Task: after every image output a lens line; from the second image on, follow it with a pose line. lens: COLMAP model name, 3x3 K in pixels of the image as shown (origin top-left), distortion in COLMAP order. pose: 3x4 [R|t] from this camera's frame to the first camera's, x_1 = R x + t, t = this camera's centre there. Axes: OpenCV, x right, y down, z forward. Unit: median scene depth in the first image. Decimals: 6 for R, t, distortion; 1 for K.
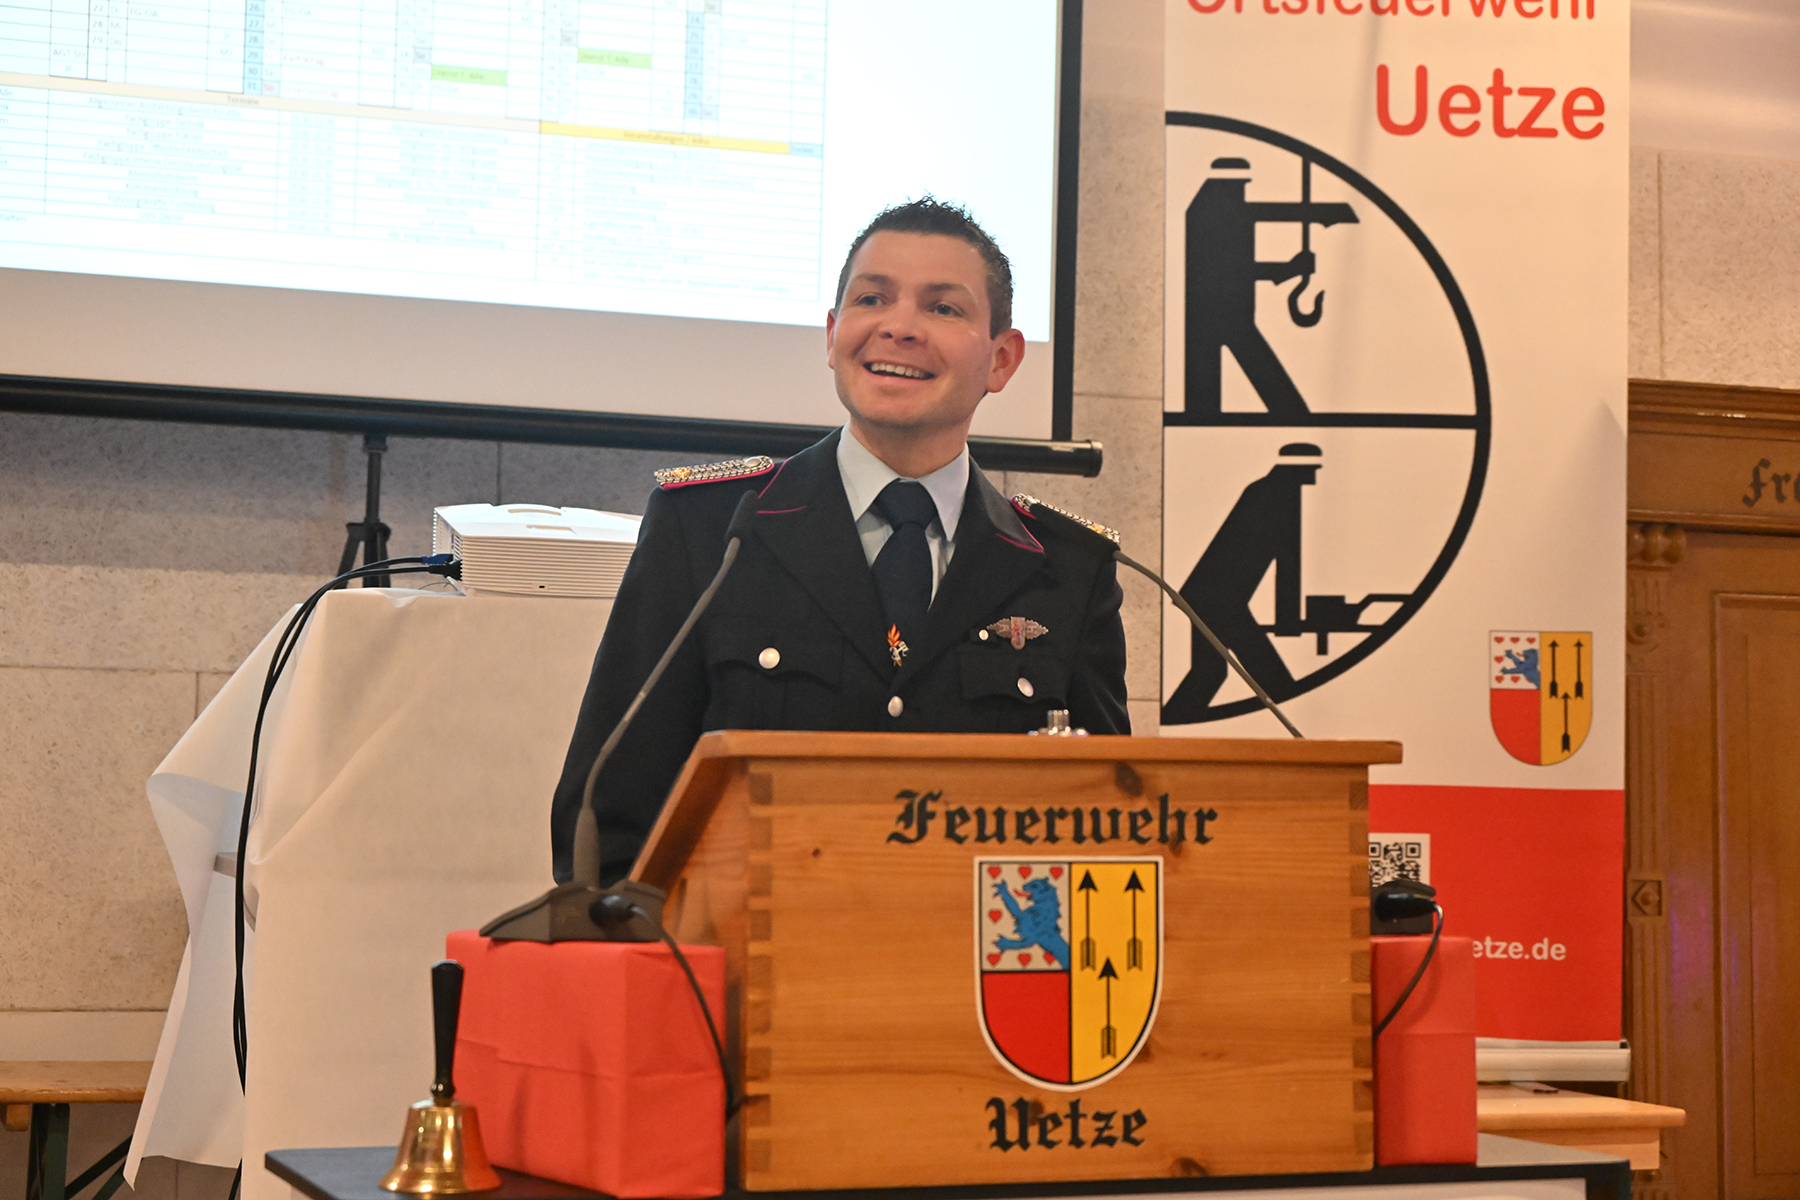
lens RADIAL K [[3110.8, 0, 898.7], [0, 3110.8, 607.6], [0, 0, 1]] dist [0.010204, 0.000000]
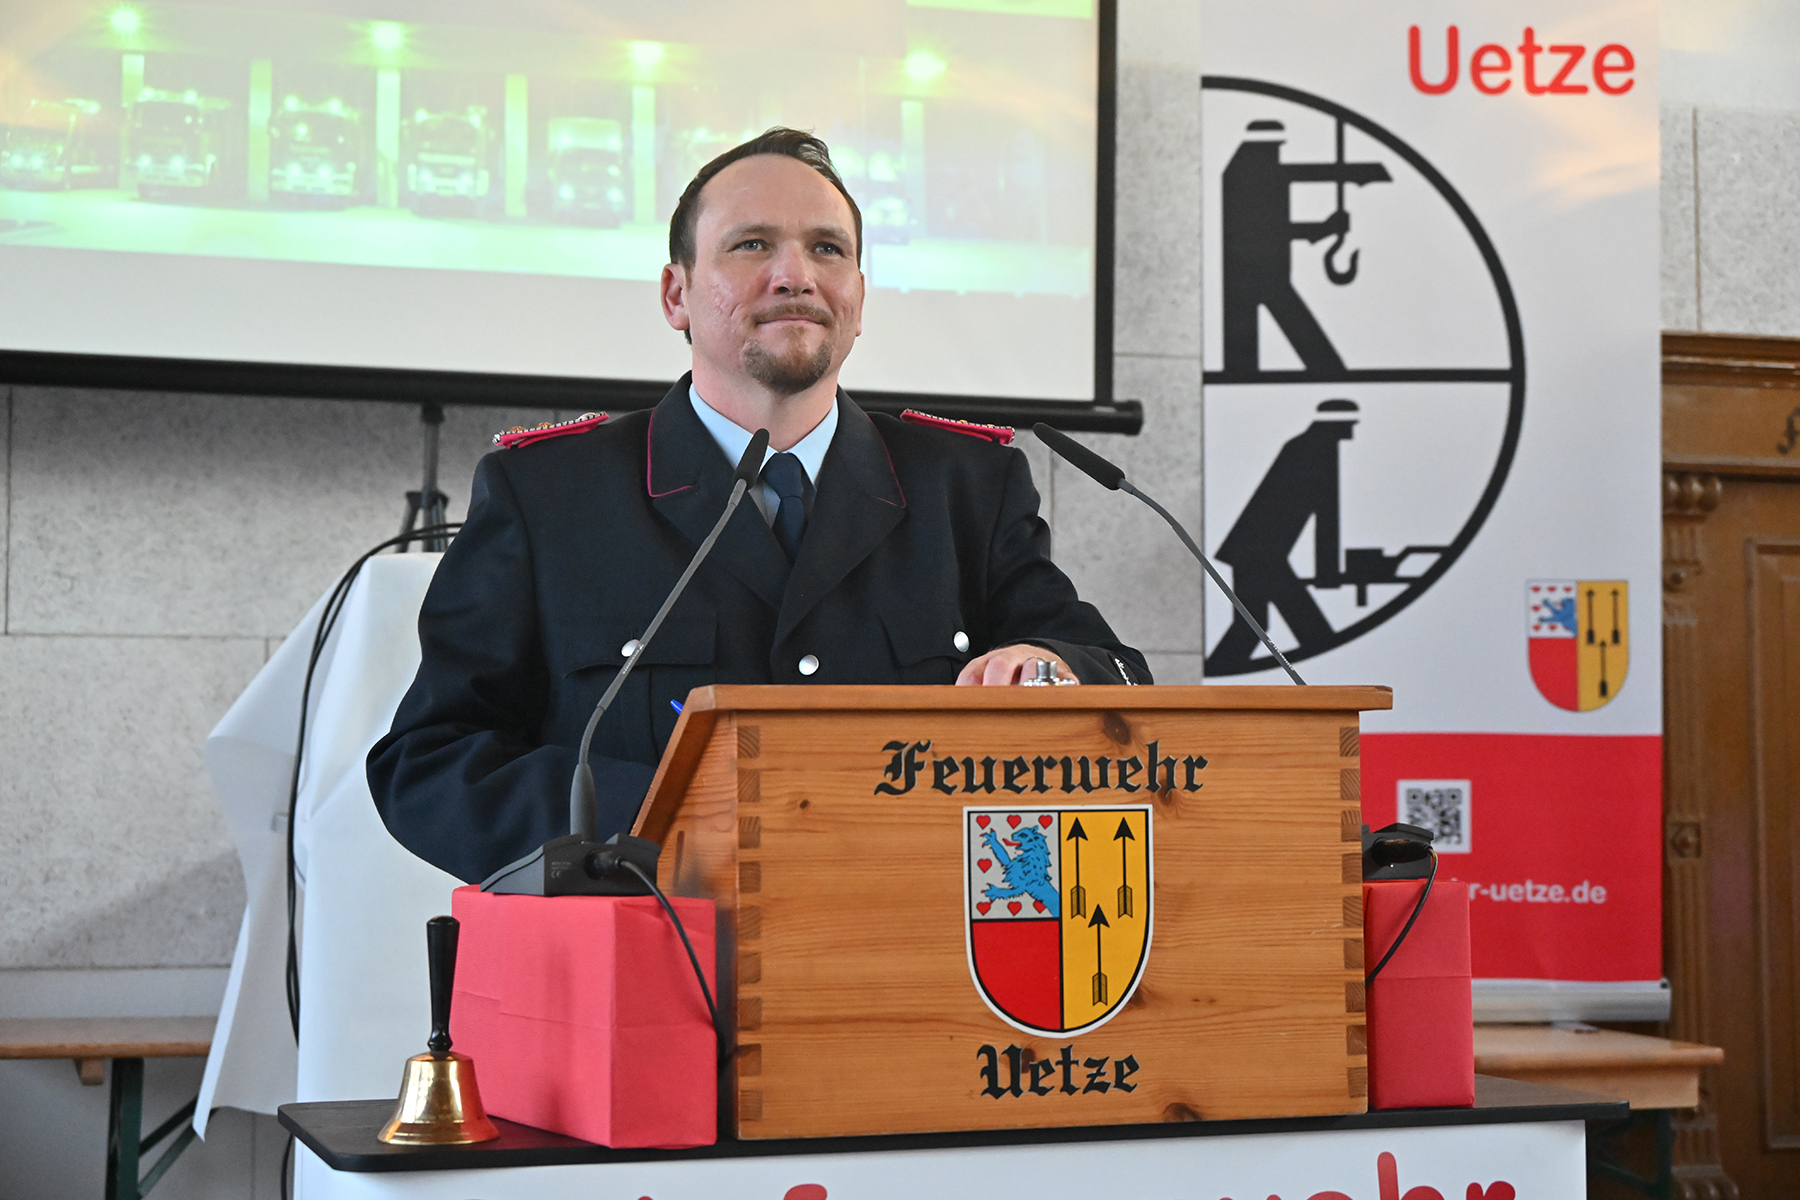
lens RADIAL K [[2997.4, 0, 904.9], [0, 2997.4, 610.9], [0, 0, 1]] dist [0.019799, 0.000000]
pose [[0.999509, -0.014337, -0.027843, 0.013983], [0.014707, 0.999806, 0.013137, 0.001546], [0.027649, -0.013540, 0.999526, 0.012763]]
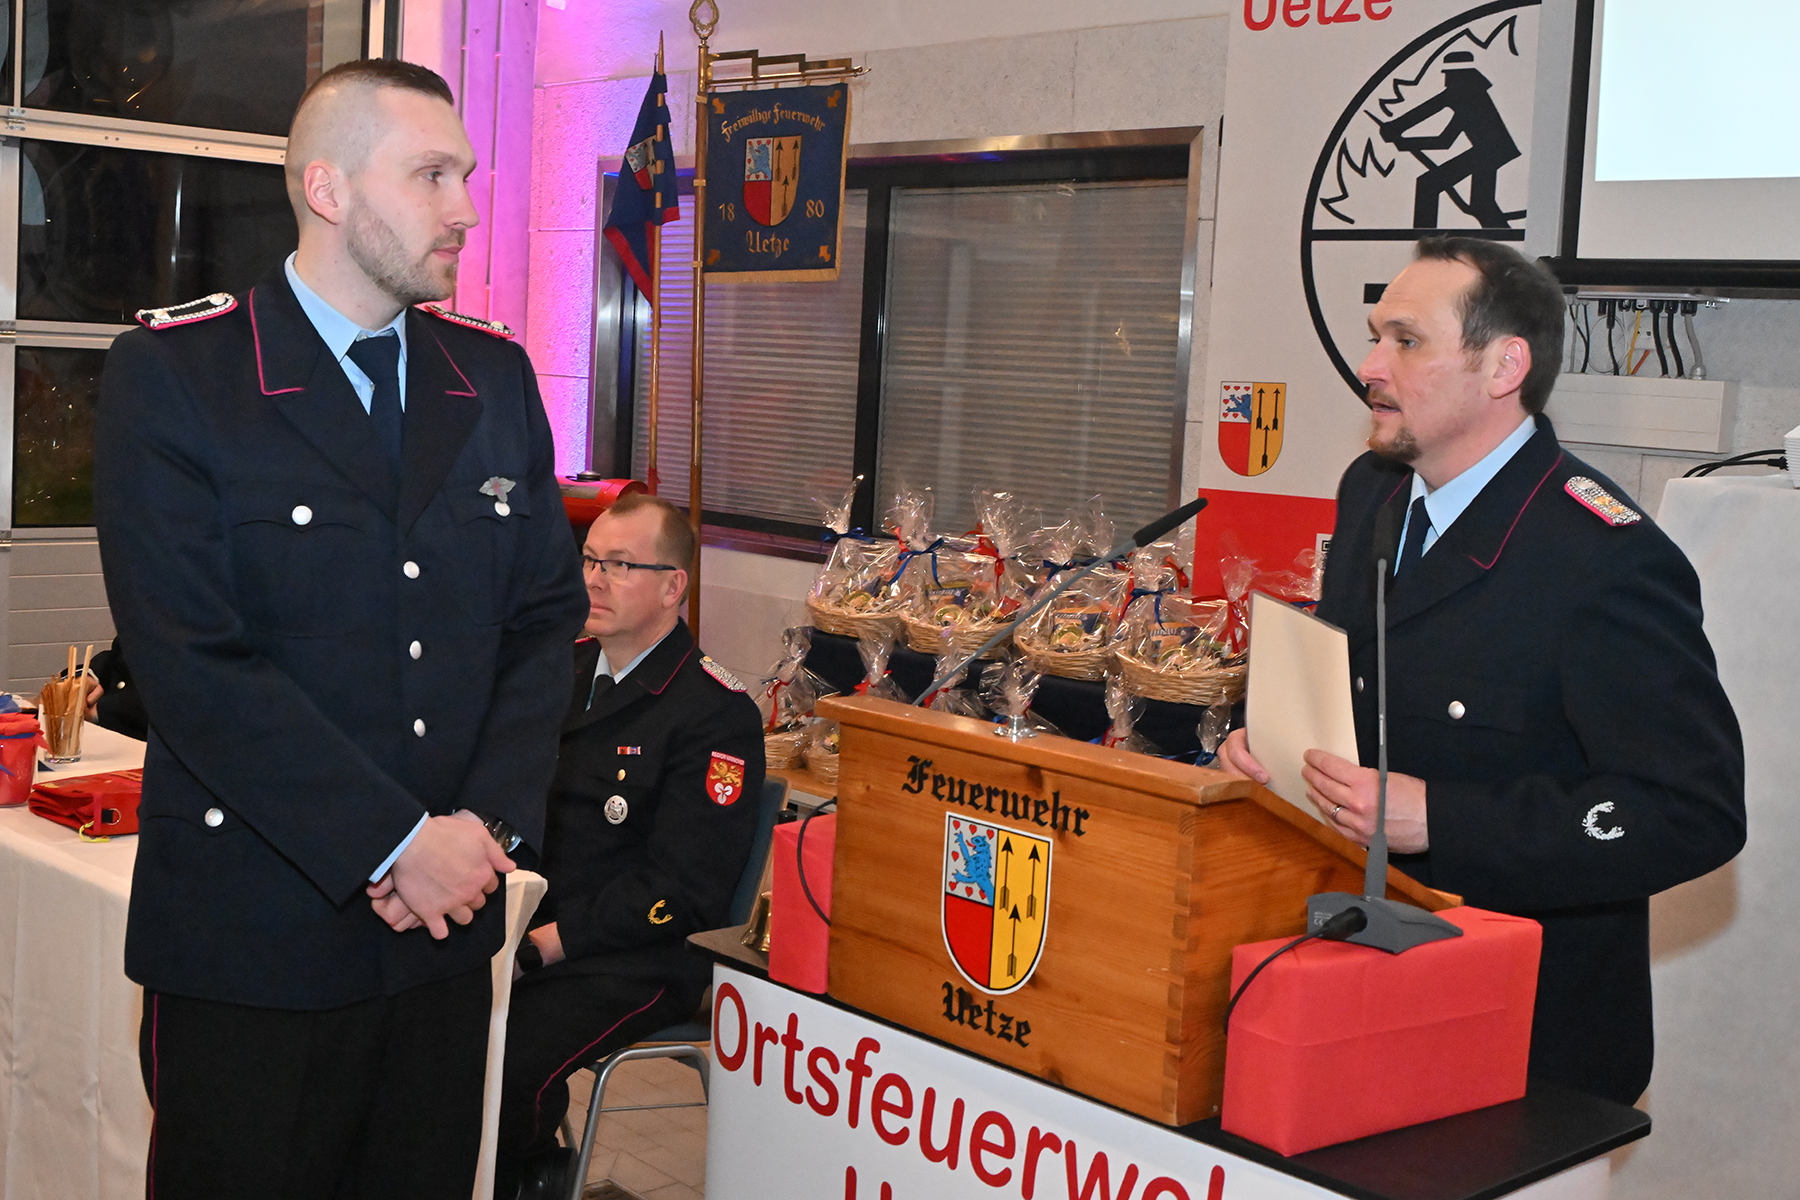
lens RADIAL K [[2185.3, 0, 847.8], [0, 2185.3, 541.8], [0, 0, 1]] dist [-0.003030, 0.000000]
pose [[0.390385, 0.092123, -0.916031, 0.373689], [0.031759, 0.993041, 0.113402, -0.063751], [0.920104, -0.073362, 0.384743, 0.246857]]
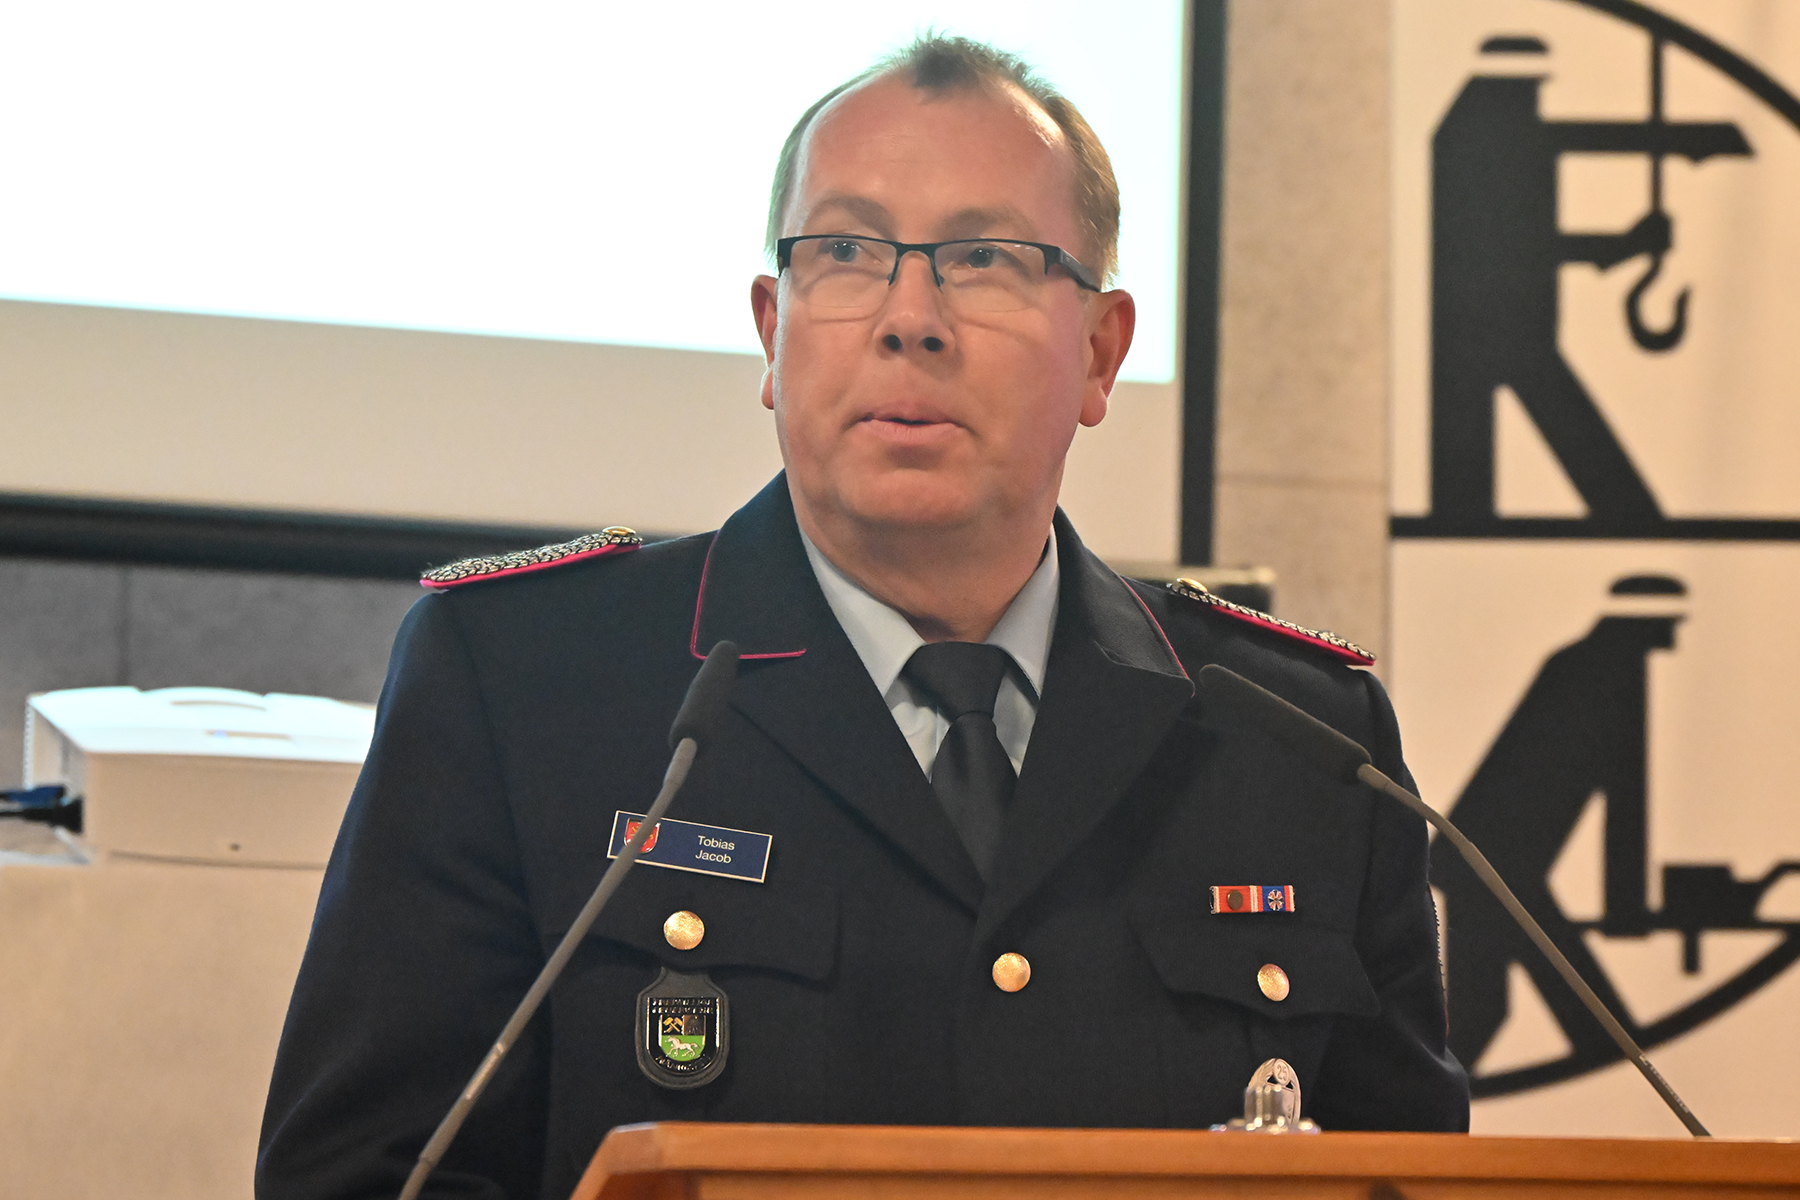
lens RADIAL K [[6076.4, 0, 893.9], [0, 6076.4, 591.2], [0, 0, 1]] dist [-0.023390, 0.000000]
pose [[0.999929, 0.002198, 0.011733, -0.011045], [-0.001647, 0.998906, -0.046730, -0.001528], [-0.011823, 0.046707, 0.998839, -0.027379]]
